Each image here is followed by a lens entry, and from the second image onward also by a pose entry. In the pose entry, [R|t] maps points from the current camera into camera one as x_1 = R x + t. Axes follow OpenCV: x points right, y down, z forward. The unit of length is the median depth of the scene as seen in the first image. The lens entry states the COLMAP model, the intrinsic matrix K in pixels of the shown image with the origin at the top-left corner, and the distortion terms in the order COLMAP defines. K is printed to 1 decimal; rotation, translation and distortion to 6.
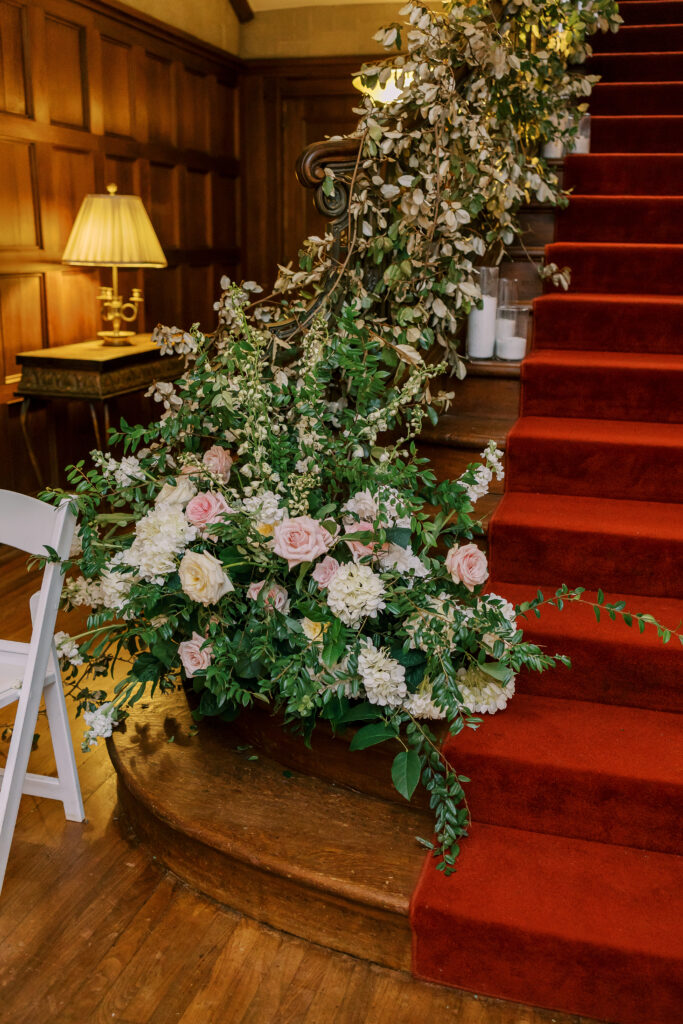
lens RADIAL K [[1051.9, 0, 336.8], [0, 1051.9, 515.1], [0, 0, 1]] dist [0.012561, 0.000000]
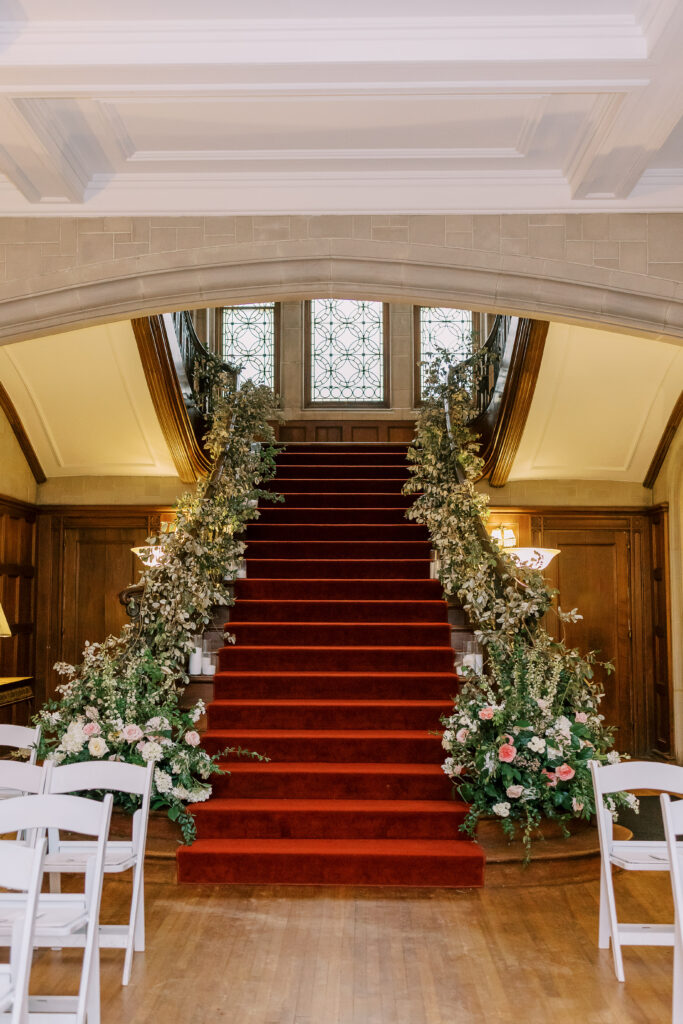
lens RADIAL K [[1051.9, 0, 338.6], [0, 1051.9, 515.2], [0, 0, 1]] dist [0.012561, 0.000000]
pose [[0.964443, 0.012564, 0.263993, -0.186143], [0.075758, 0.943811, -0.321686, 0.309344], [-0.253201, 0.330247, 0.909300, -1.381642]]
